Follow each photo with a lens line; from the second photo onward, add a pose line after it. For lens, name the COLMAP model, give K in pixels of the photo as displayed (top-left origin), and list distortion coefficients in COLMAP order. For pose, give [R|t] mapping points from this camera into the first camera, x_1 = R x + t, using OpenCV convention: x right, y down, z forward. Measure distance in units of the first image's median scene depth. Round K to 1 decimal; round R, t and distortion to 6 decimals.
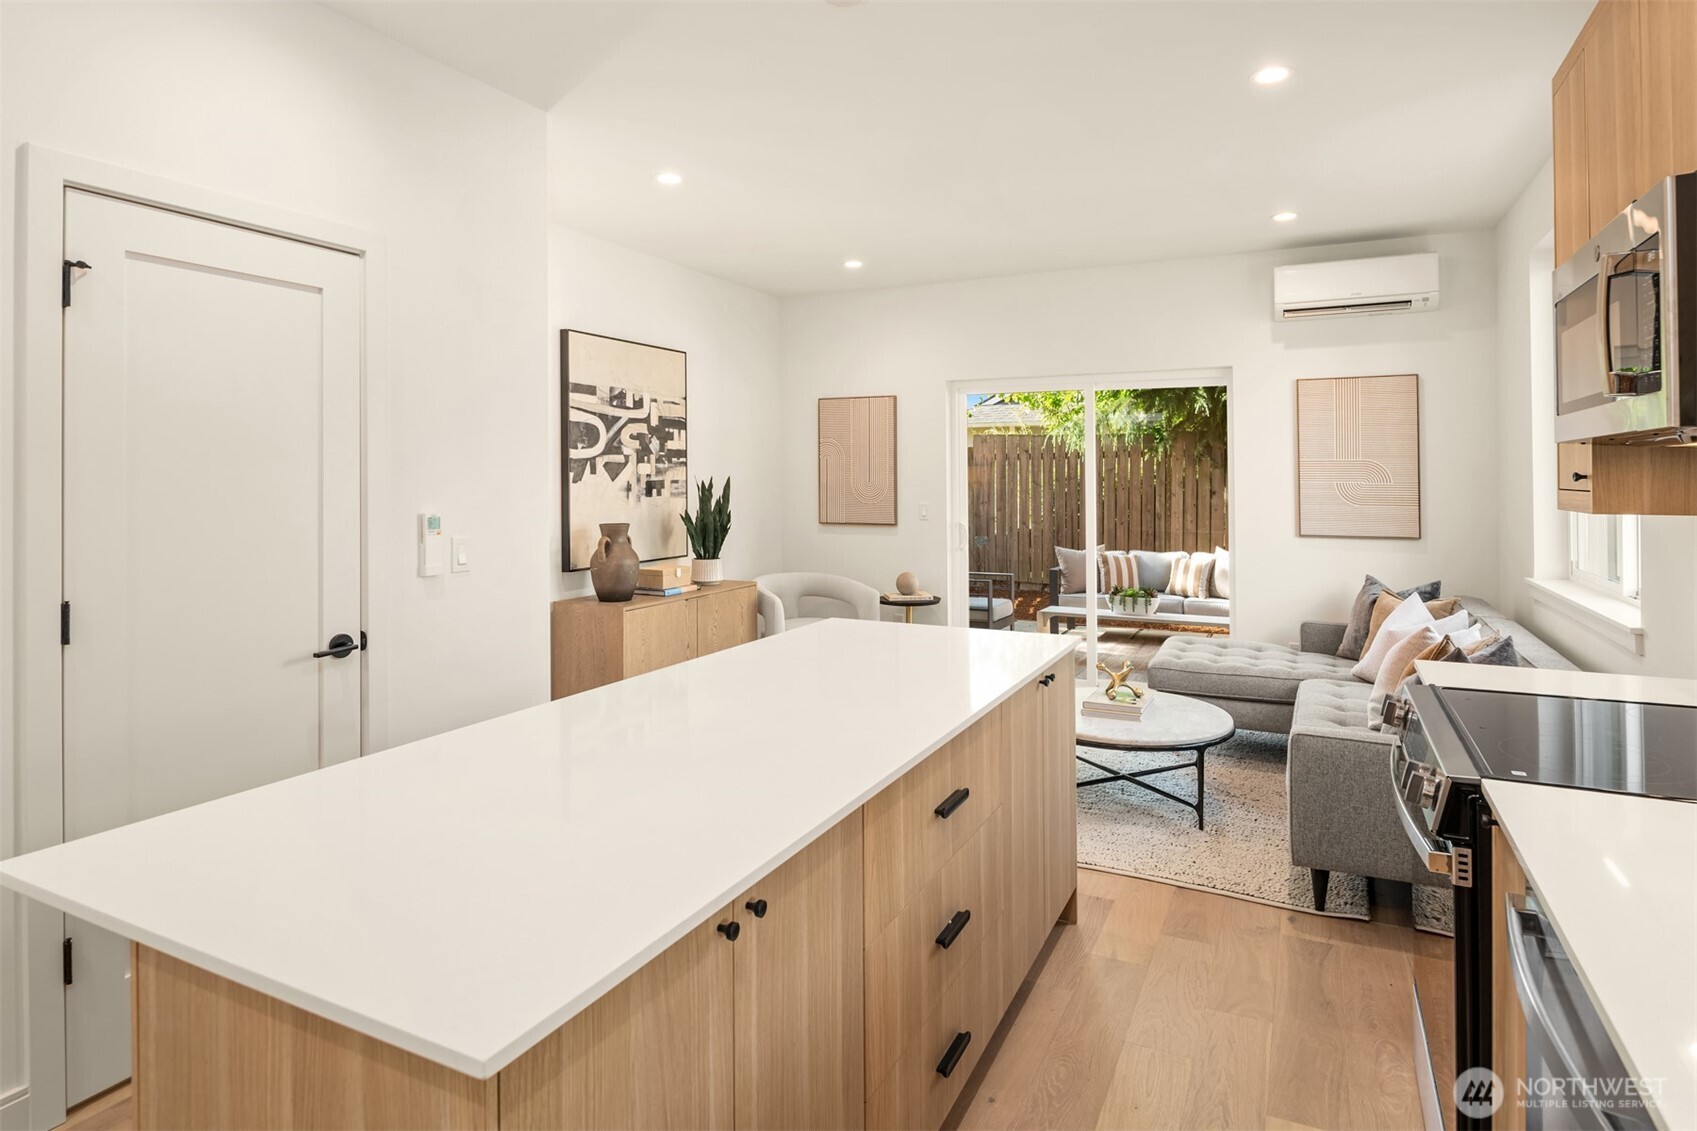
lens RADIAL K [[930.7, 0, 850.5], [0, 930.7, 463.2], [0, 0, 1]] dist [0.000196, -0.005470]
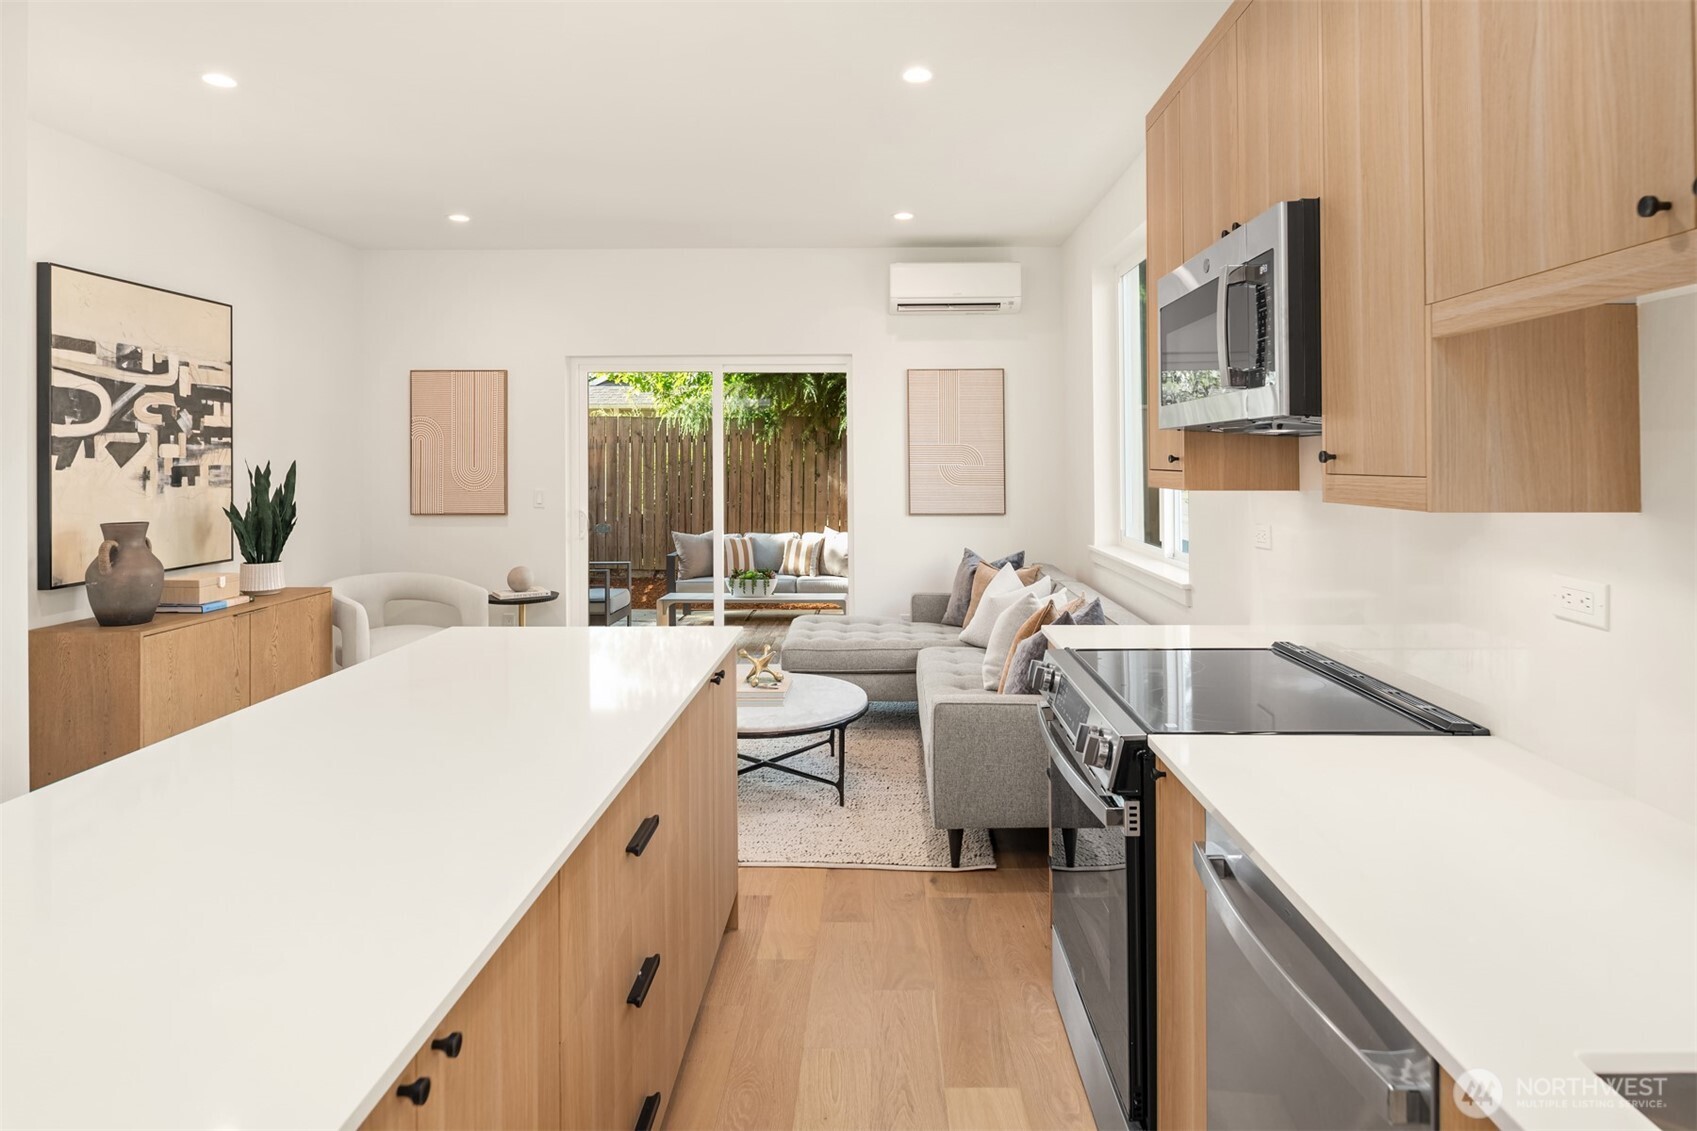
lens RADIAL K [[930.7, 0, 862.1], [0, 930.7, 445.0], [0, 0, 1]] dist [0.000196, -0.005470]
pose [[0.905246, 0.005145, 0.424857, -0.027444], [-0.004123, 0.999986, -0.003324, 0.001263], [-0.424868, 0.001257, 0.905255, 0.046491]]
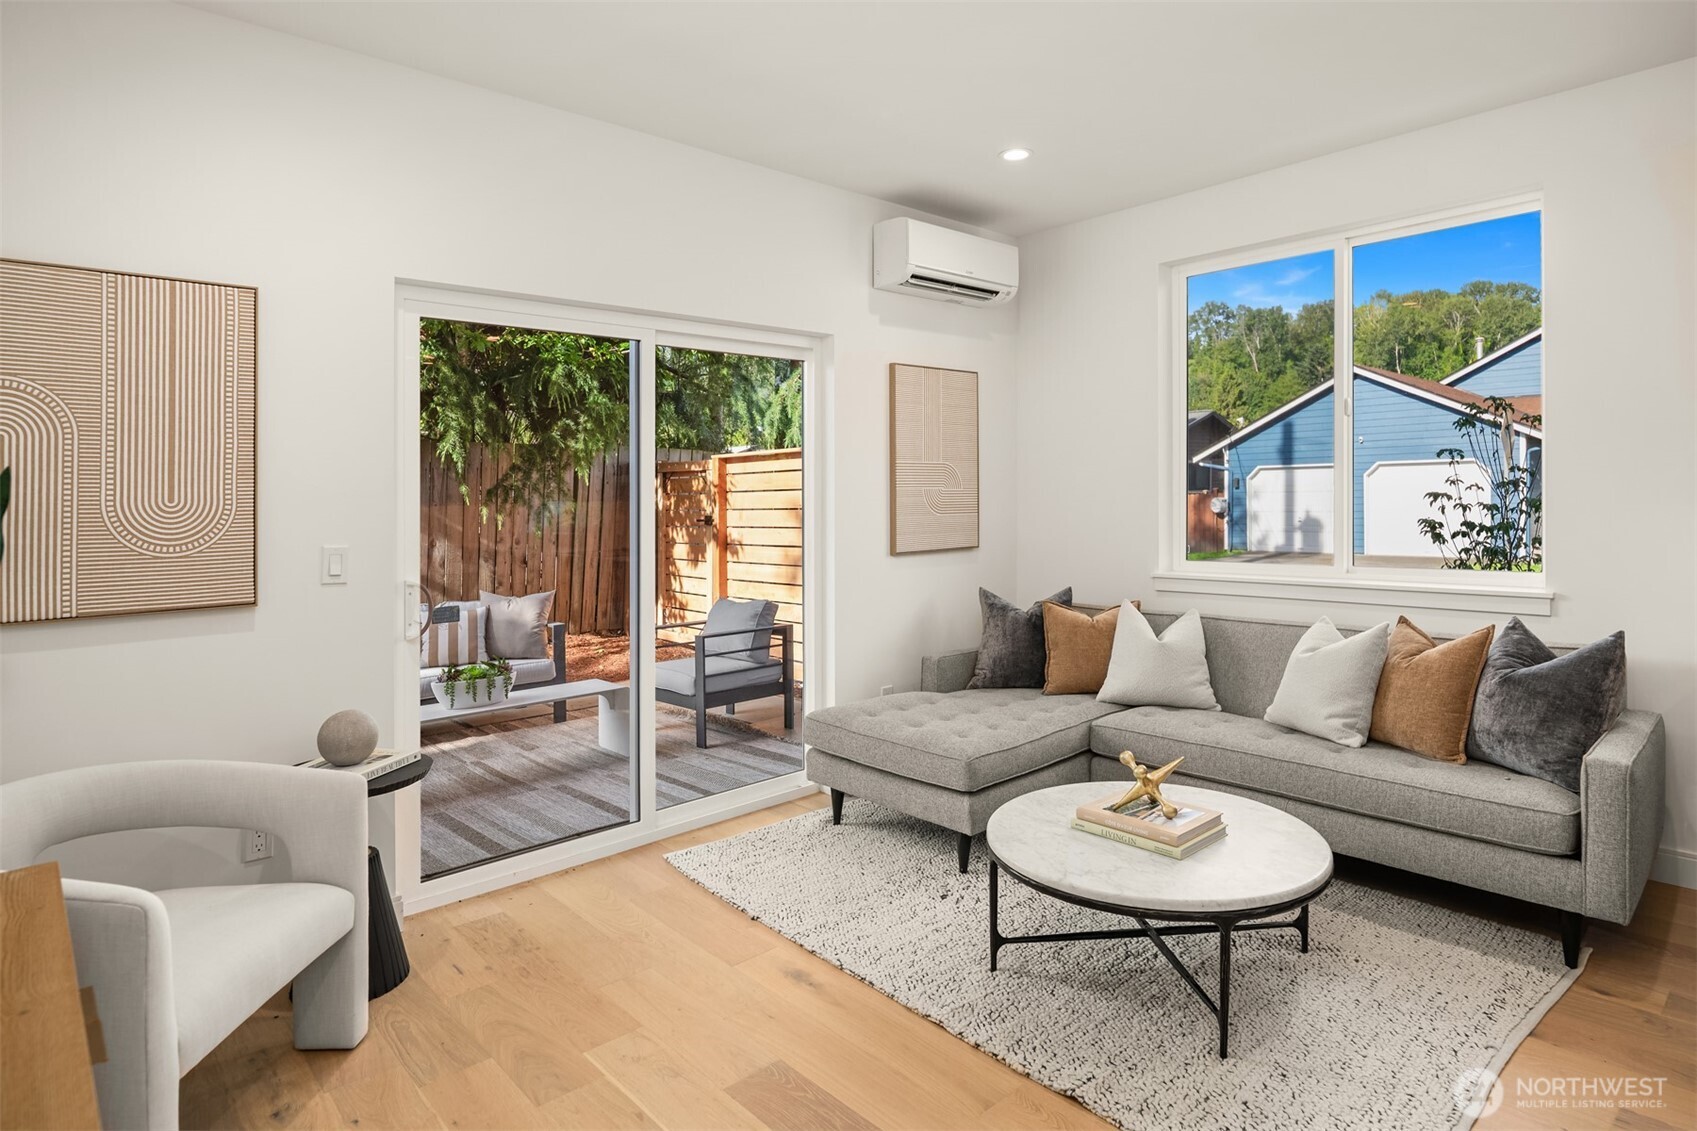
lens RADIAL K [[930.7, 0, 869.5], [0, 930.7, 490.5], [0, 0, 1]] dist [0.000196, -0.005470]
pose [[0.355040, -0.000767, 0.934851, -0.299913], [0.006841, 0.999975, -0.001777, 0.023848], [-0.934826, 0.007026, 0.355036, 0.749480]]
